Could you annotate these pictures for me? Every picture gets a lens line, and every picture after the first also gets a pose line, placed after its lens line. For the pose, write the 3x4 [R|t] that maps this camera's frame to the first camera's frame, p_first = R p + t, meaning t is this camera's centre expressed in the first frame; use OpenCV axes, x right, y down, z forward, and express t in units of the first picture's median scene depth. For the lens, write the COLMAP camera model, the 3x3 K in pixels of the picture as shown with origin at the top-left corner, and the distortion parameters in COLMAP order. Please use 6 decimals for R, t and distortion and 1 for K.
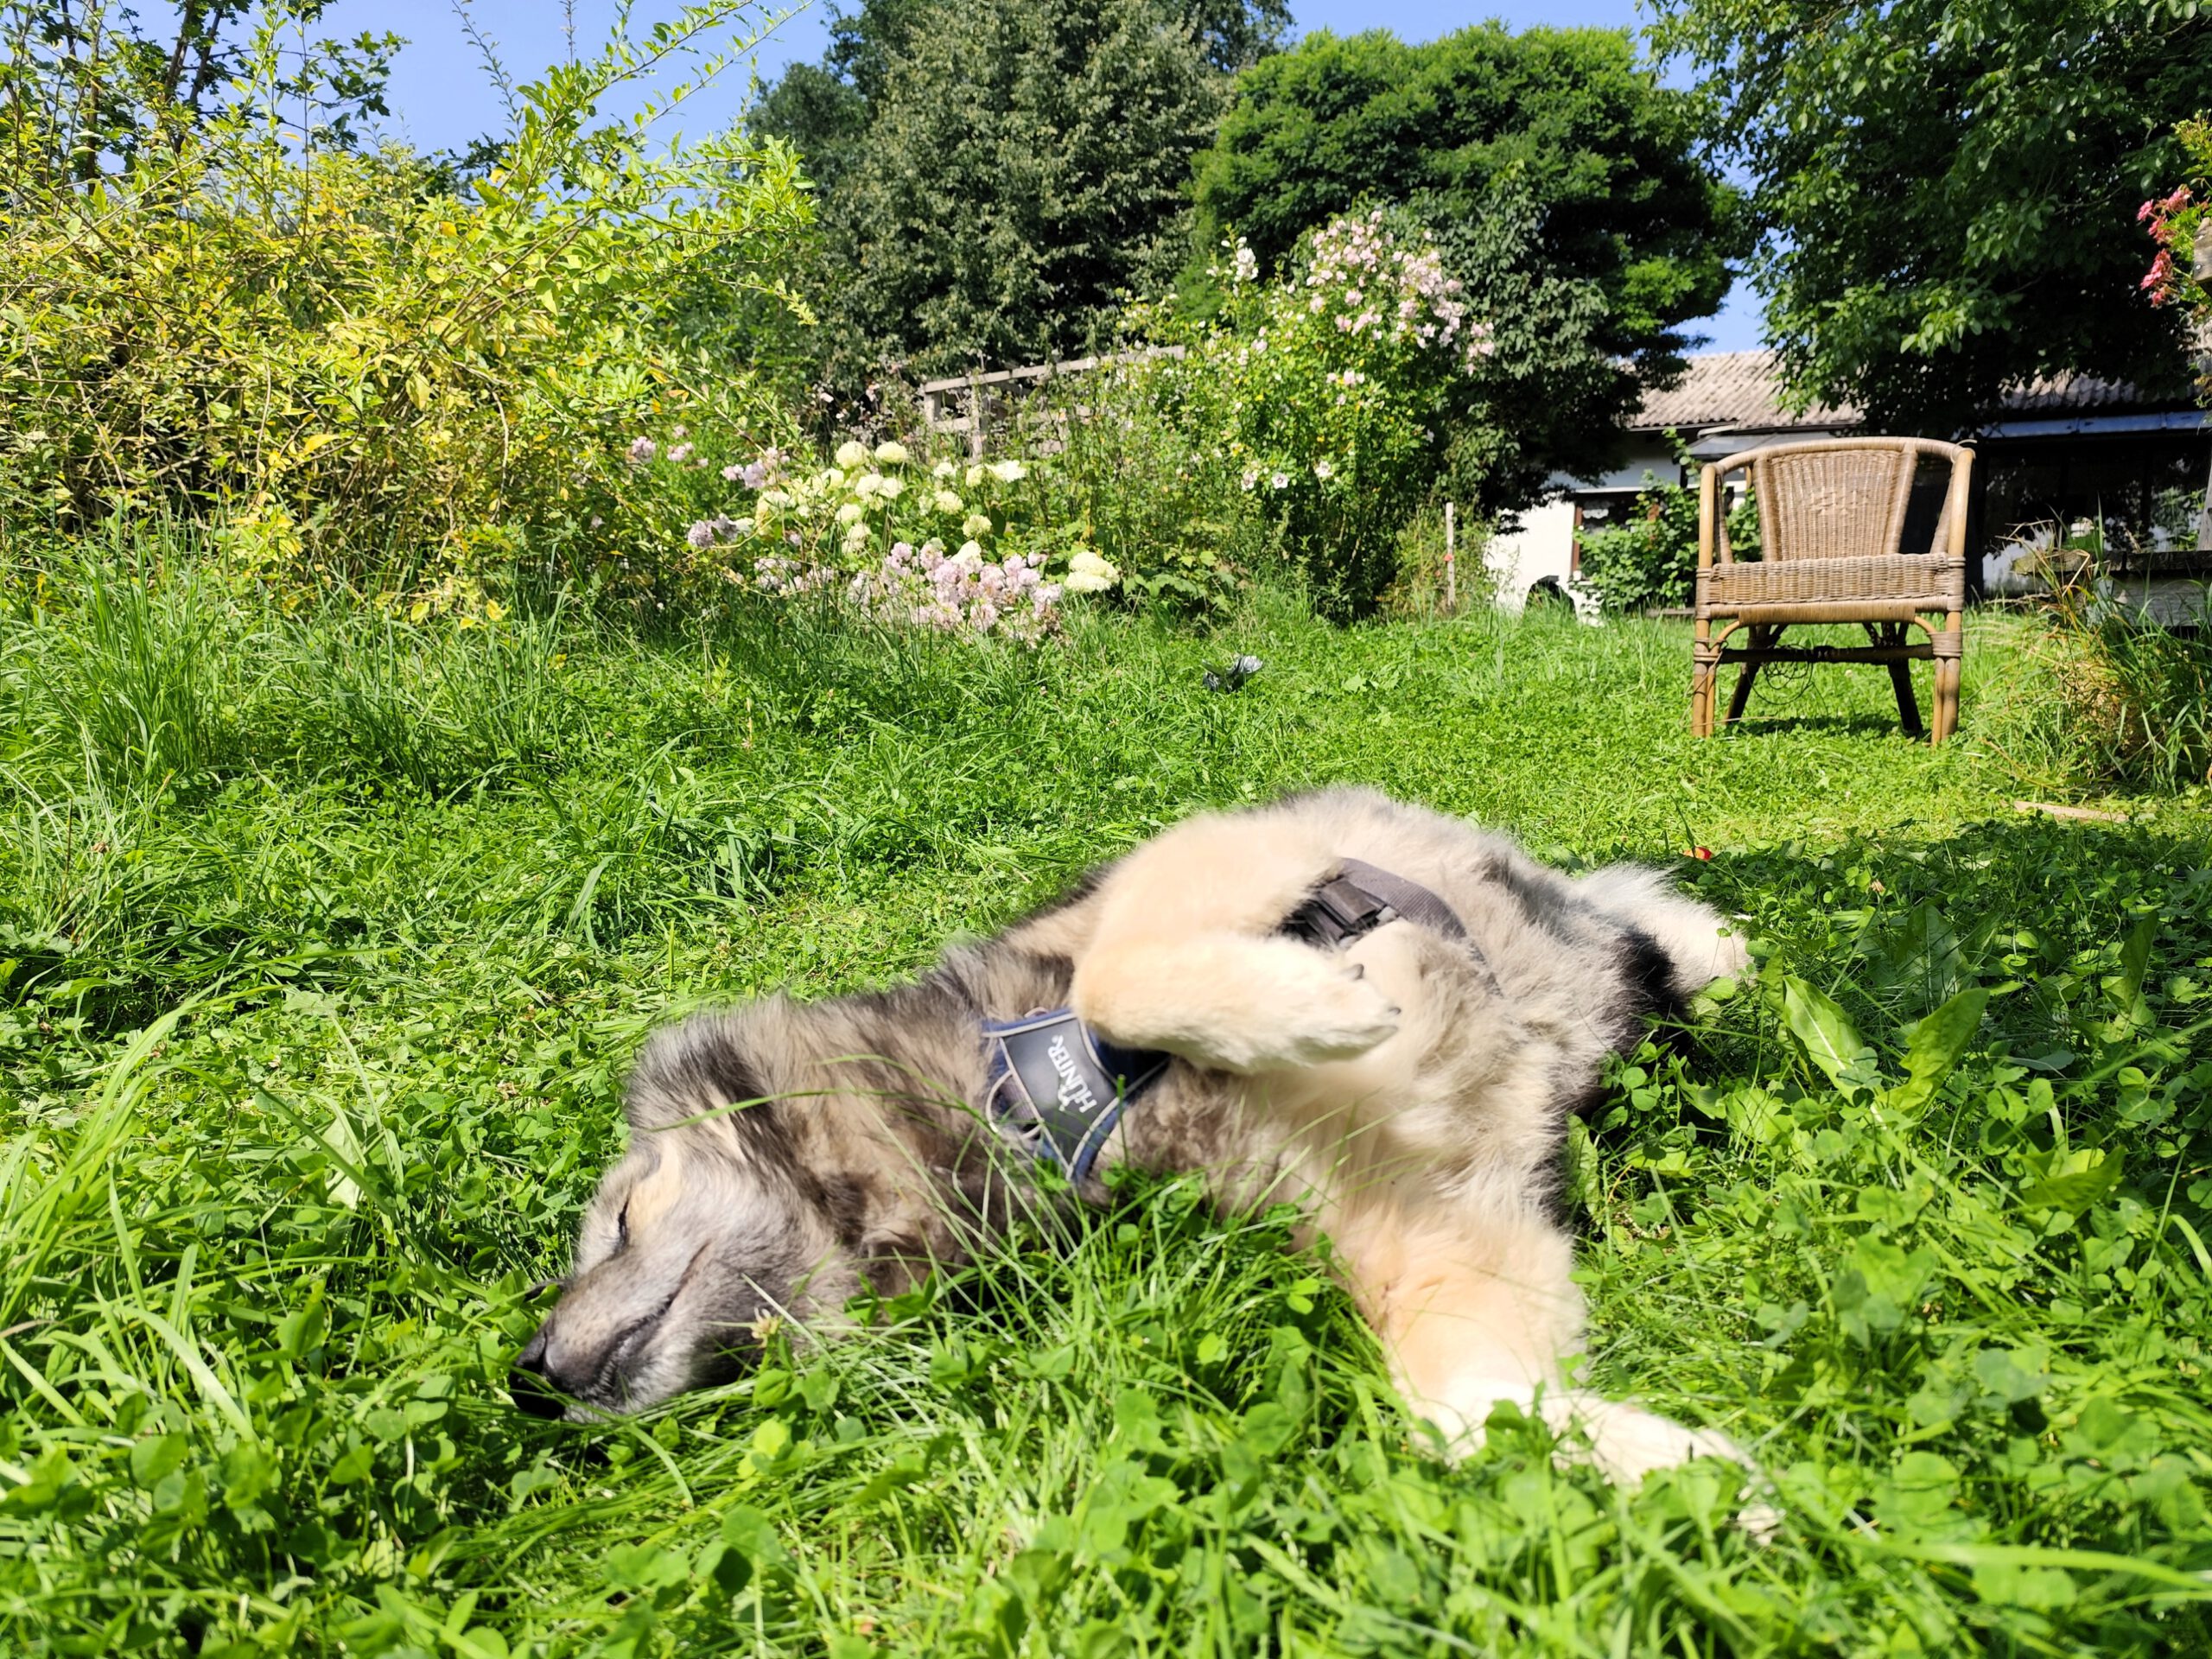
lens RADIAL K [[1465.8, 0, 1115.0], [0, 1465.8, 846.5], [0, 0, 1]] dist [-0.021166, -0.002760]
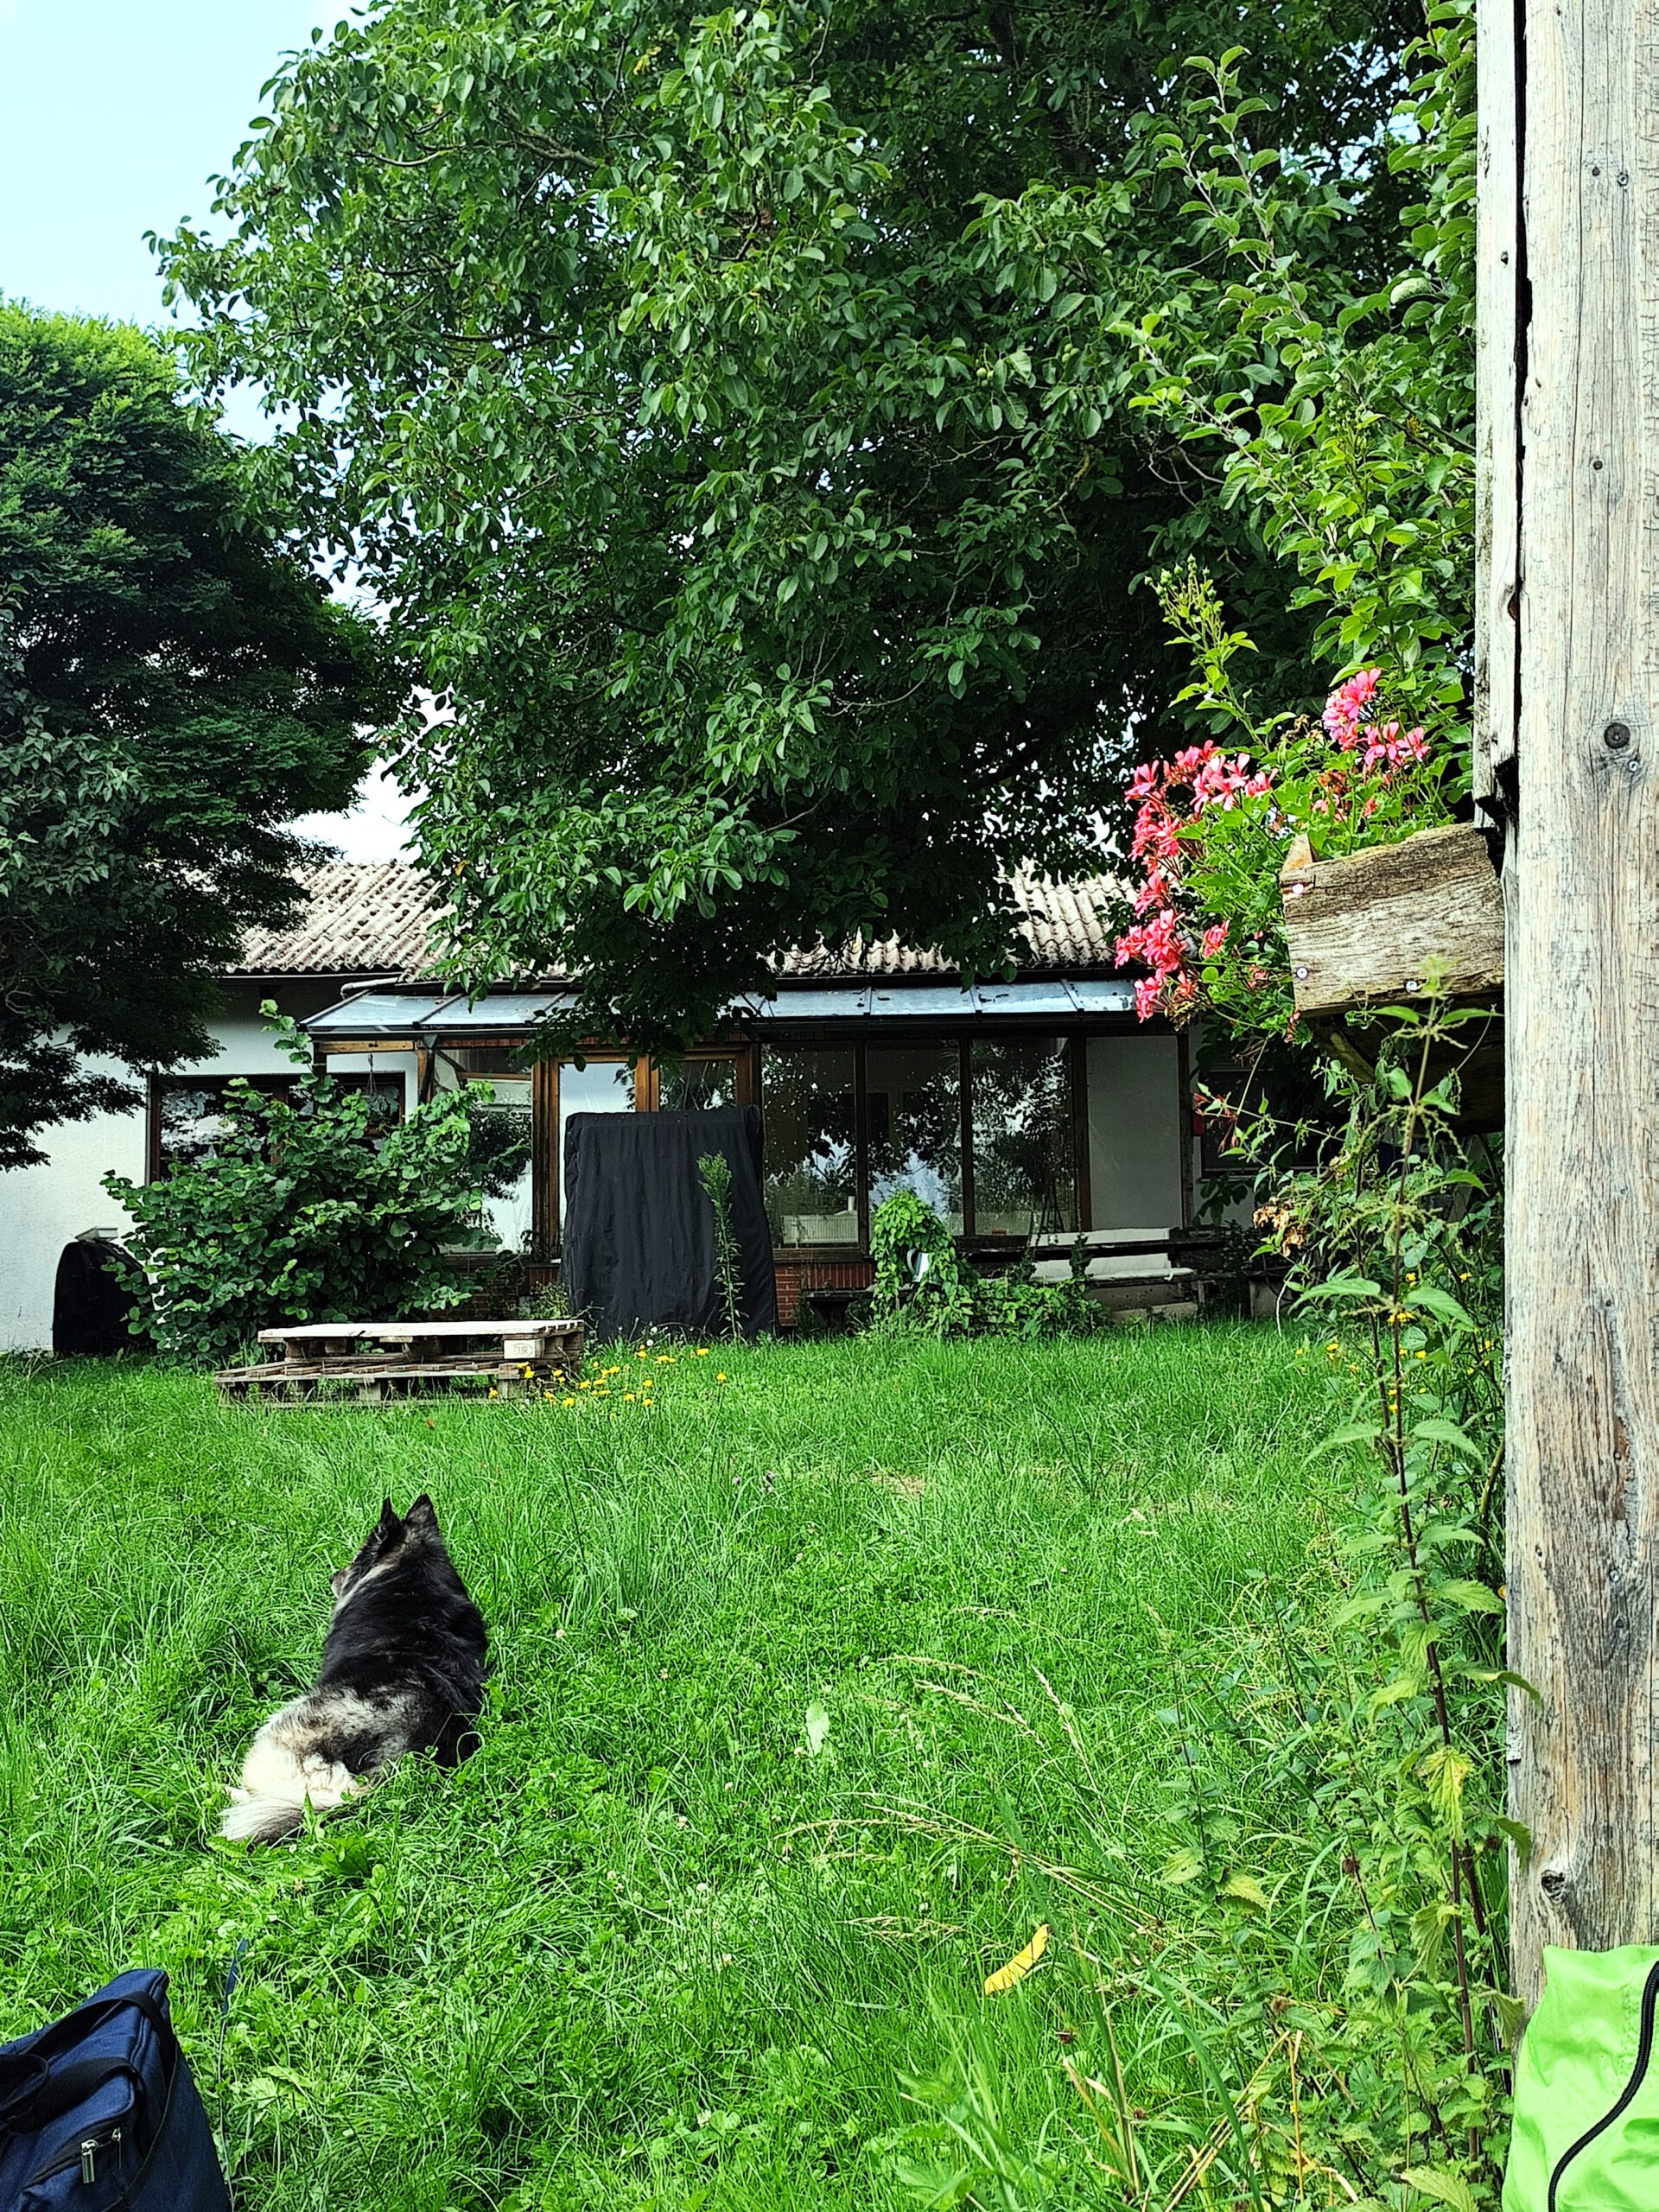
lens RADIAL K [[2262.9, 0, 834.0], [0, 2262.9, 1102.3], [0, 0, 1]] dist [0.071718, 0.000000]
pose [[0.844883, 0.005015, 0.534927, 0.092869], [0.103443, 0.979551, -0.172565, -0.073570], [-0.524854, 0.201131, 0.827088, 0.160938]]
